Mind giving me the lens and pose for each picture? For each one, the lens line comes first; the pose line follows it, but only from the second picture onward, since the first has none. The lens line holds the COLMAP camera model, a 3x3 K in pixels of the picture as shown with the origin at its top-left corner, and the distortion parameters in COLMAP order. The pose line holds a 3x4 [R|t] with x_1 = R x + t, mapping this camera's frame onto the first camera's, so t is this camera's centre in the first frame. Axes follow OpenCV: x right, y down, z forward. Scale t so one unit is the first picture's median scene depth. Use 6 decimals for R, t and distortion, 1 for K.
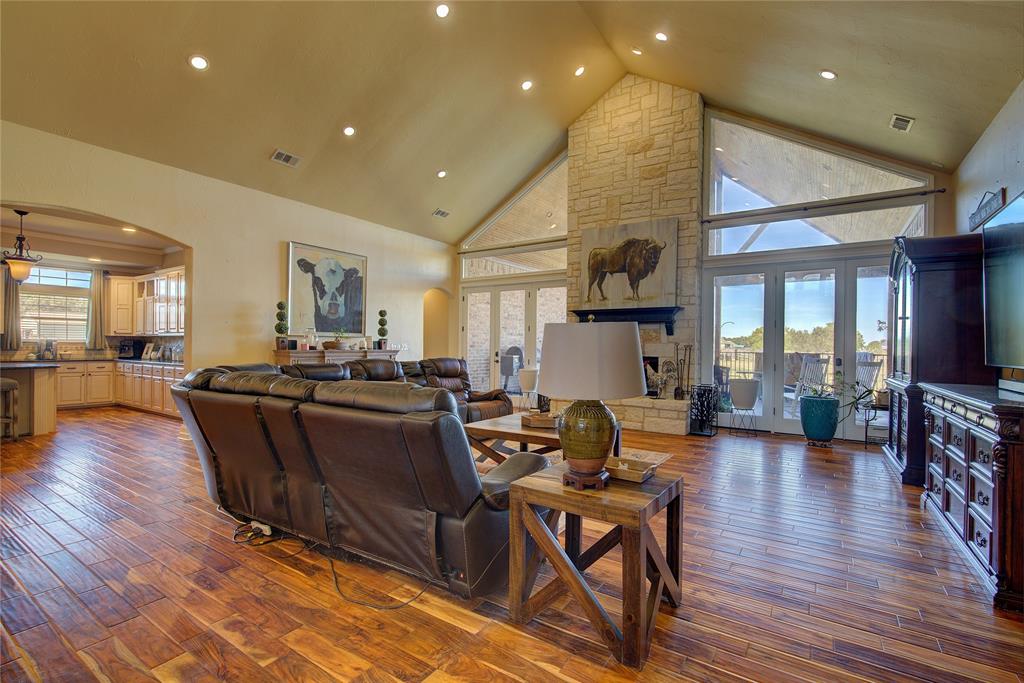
lens RADIAL K [[463.8, 0, 513.7], [0, 463.8, 347.5], [0, 0, 1]] dist [-0.003328, 0.001787]
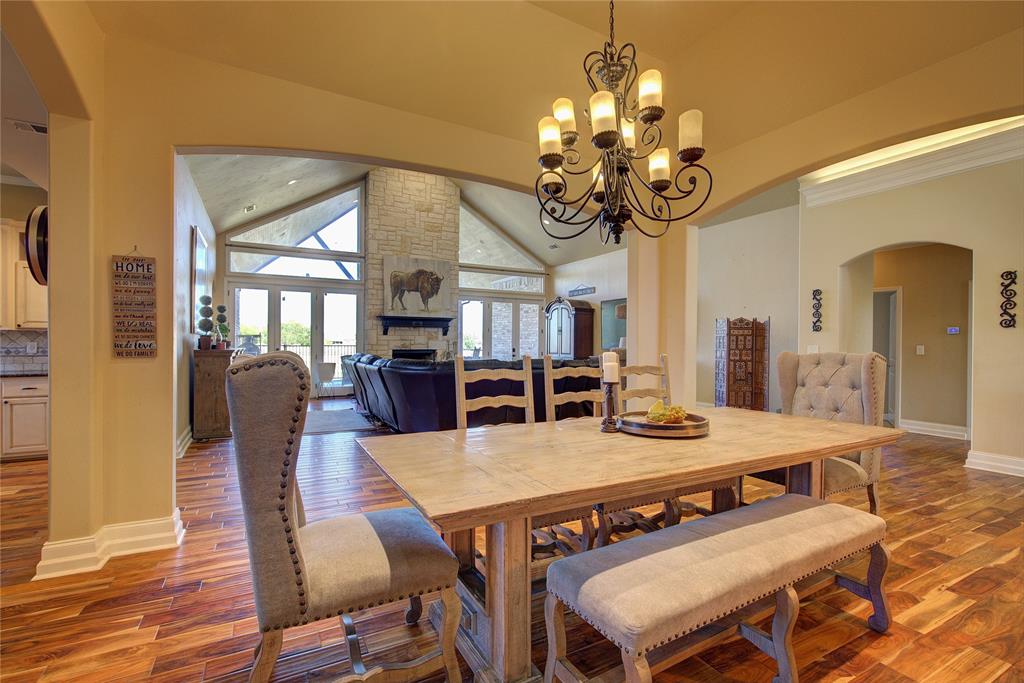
lens RADIAL K [[463.8, 0, 513.6], [0, 463.8, 345.6], [0, 0, 1]] dist [-0.003328, 0.001787]
pose [[0.469916, -0.012586, 0.882621, -0.917627], [0.002821, 0.999915, 0.012757, -0.011449], [-0.882706, -0.003505, 0.469912, 0.052195]]
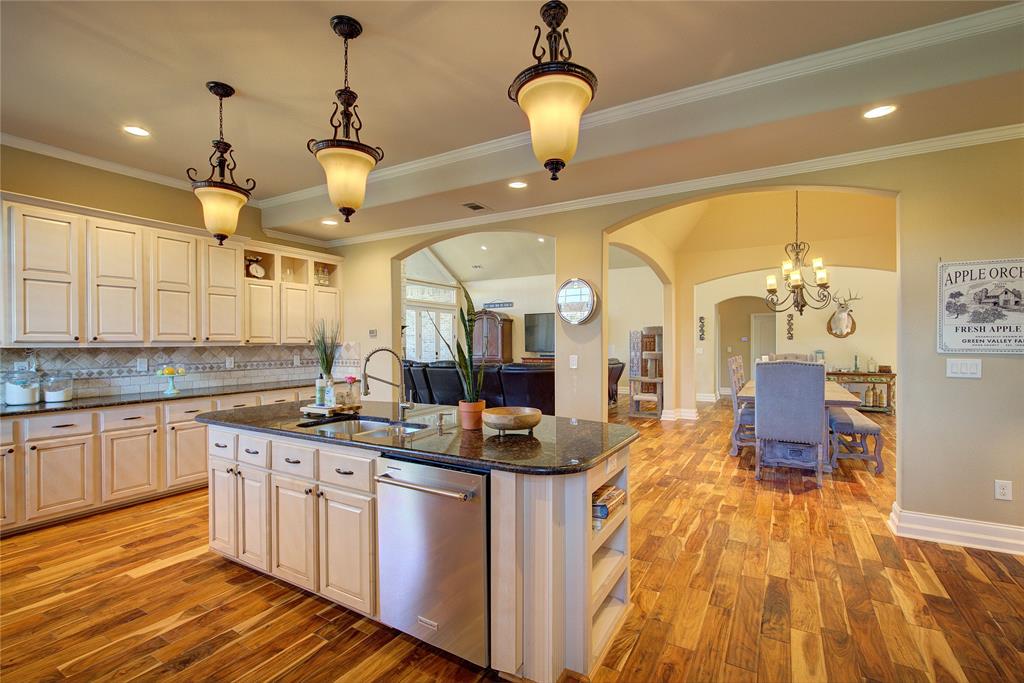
lens RADIAL K [[463.8, 0, 513.8], [0, 463.8, 345.5], [0, 0, 1]] dist [-0.003328, 0.001787]
pose [[-0.057667, -0.015657, 0.998213, -1.371574], [0.007042, 0.999846, 0.016090, -0.035759], [-0.998311, 0.007957, -0.057548, 0.648493]]
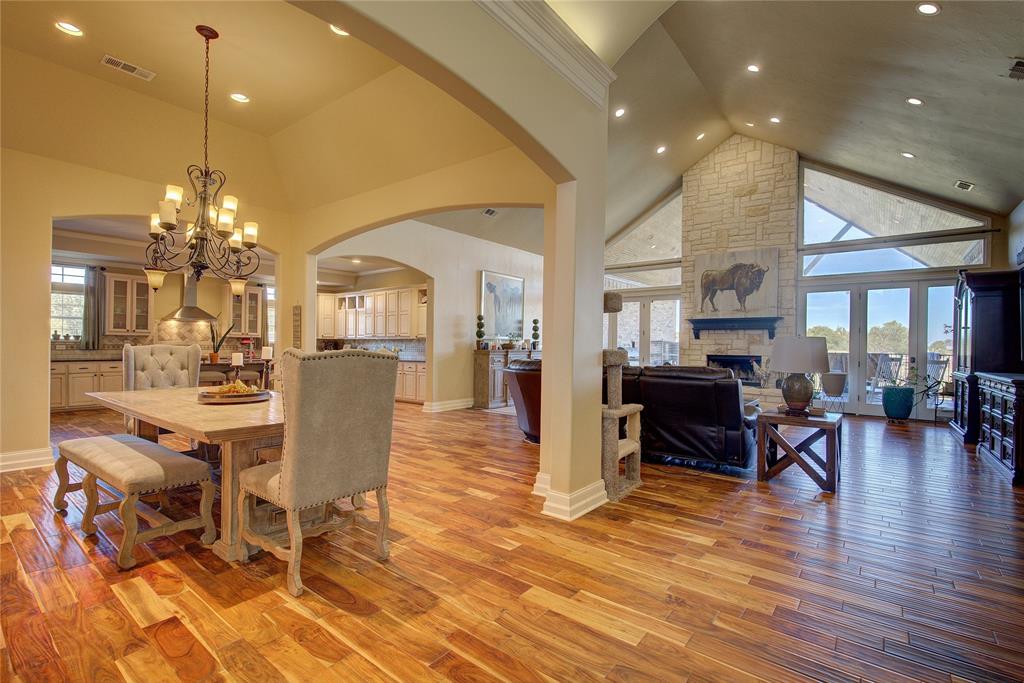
lens RADIAL K [[463.8, 0, 514.2], [0, 463.8, 346.9], [0, 0, 1]] dist [-0.003328, 0.001787]
pose [[0.996819, 0.001093, -0.079696, -0.264915], [-0.001161, 0.999999, -0.000800, -0.002038], [0.079695, 0.000890, 0.996819, -0.328730]]
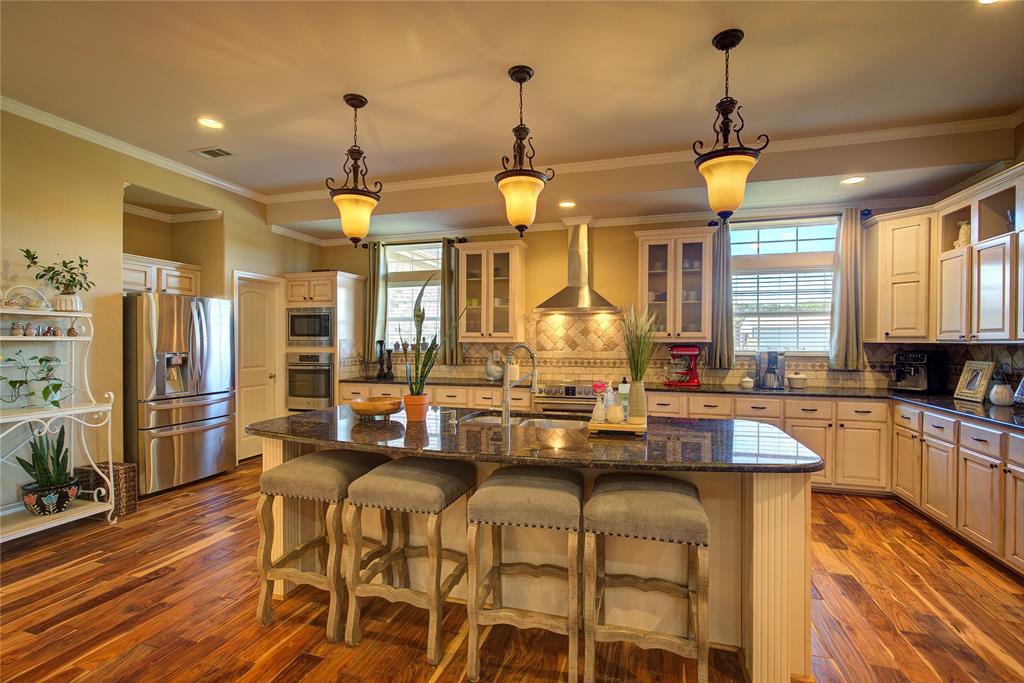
lens RADIAL K [[463.8, 0, 517.0], [0, 463.8, 346.8], [0, 0, 1]] dist [-0.003328, 0.001787]
pose [[0.293227, 0.002404, -0.956040, -0.651915], [0.000754, 0.999996, 0.002745, -0.027929], [0.956042, -0.001525, 0.293224, 0.632206]]
